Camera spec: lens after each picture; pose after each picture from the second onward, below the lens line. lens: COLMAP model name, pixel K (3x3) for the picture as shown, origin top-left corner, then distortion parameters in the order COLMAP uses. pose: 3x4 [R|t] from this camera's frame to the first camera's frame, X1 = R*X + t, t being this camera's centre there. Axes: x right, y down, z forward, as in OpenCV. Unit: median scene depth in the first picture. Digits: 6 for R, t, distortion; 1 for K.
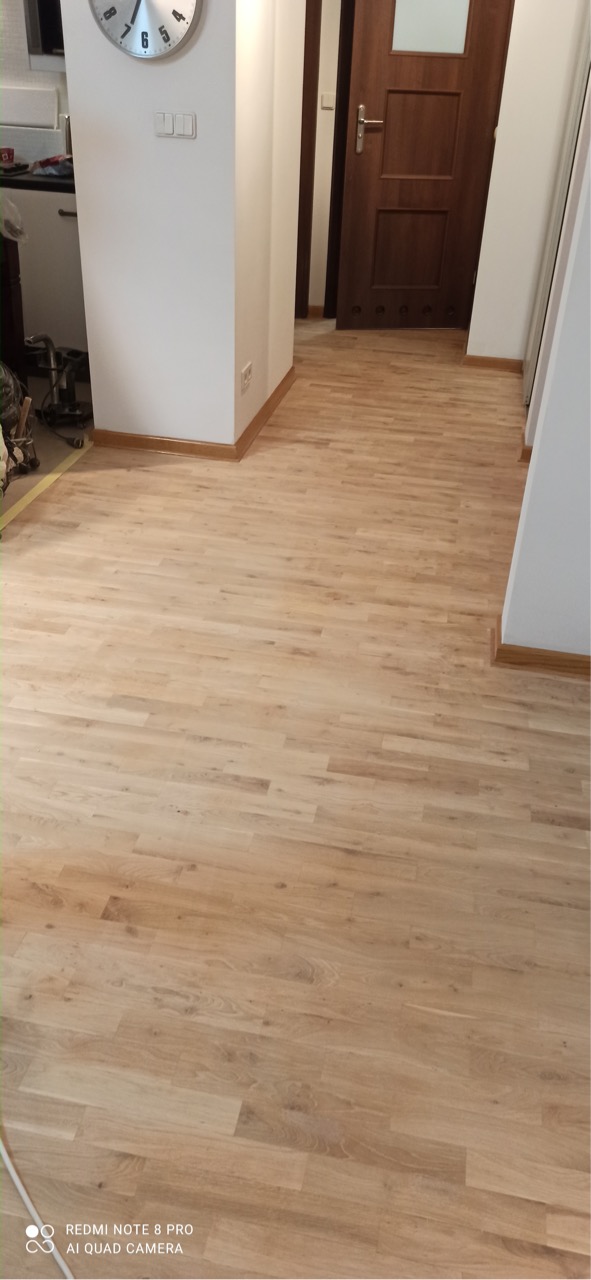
lens RADIAL K [[929.7, 0, 310.1], [0, 929.7, 638.8], [0, 0, 1]] dist [0.056340, -0.057588]
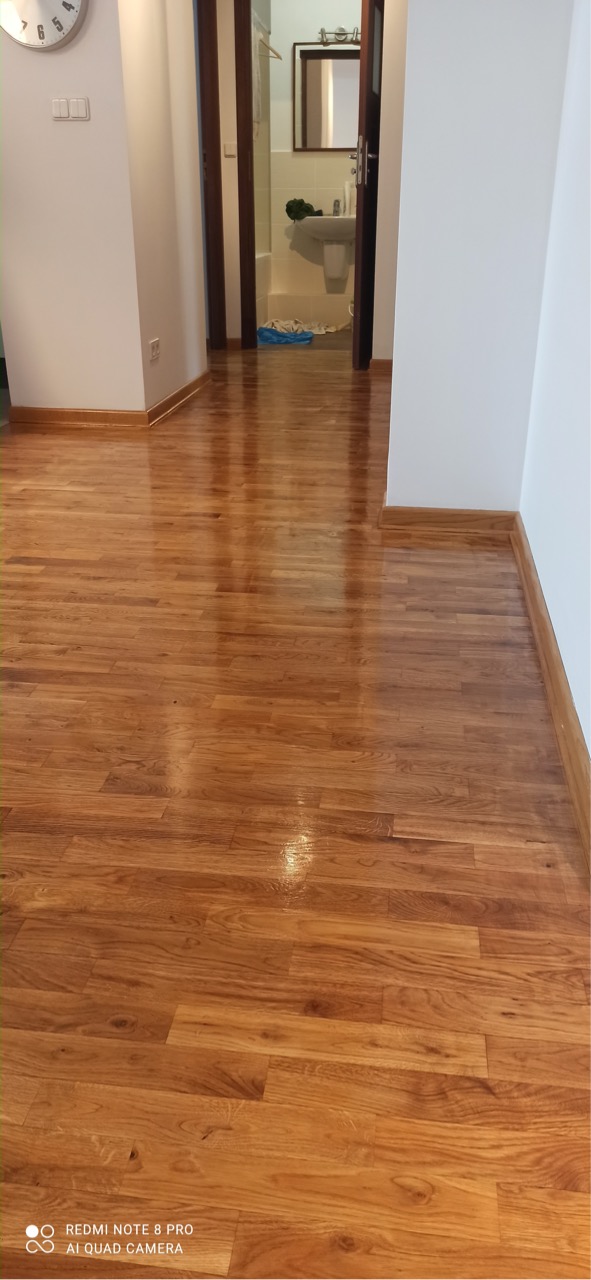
lens RADIAL K [[929.7, 0, 310.1], [0, 929.7, 638.8], [0, 0, 1]] dist [0.056340, -0.057588]
pose [[0.997619, -0.056059, 0.040180, 0.061009], [0.061091, 0.988616, -0.137502, 0.261671], [-0.032014, 0.139629, 0.989686, -0.026869]]
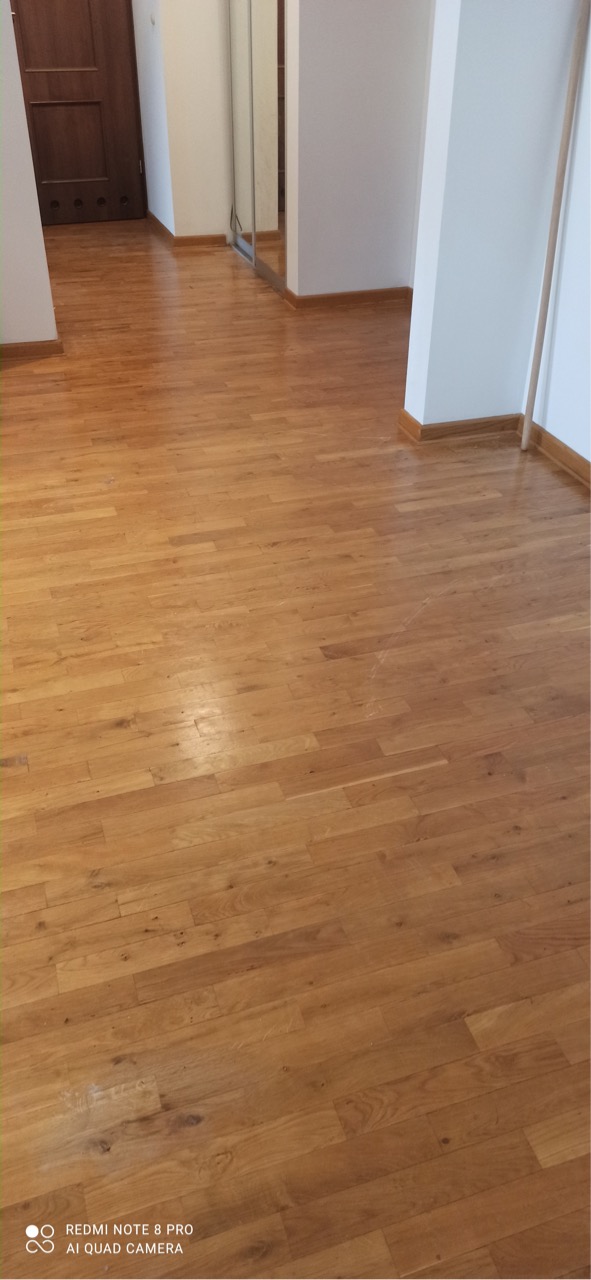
lens RADIAL K [[929.7, 0, 310.1], [0, 929.7, 638.8], [0, 0, 1]] dist [0.056340, -0.057588]
pose [[0.871160, -0.310059, 0.380714, -0.432740], [0.282363, 0.950708, 0.128159, 0.065751], [-0.401685, -0.004148, 0.915768, -0.072746]]
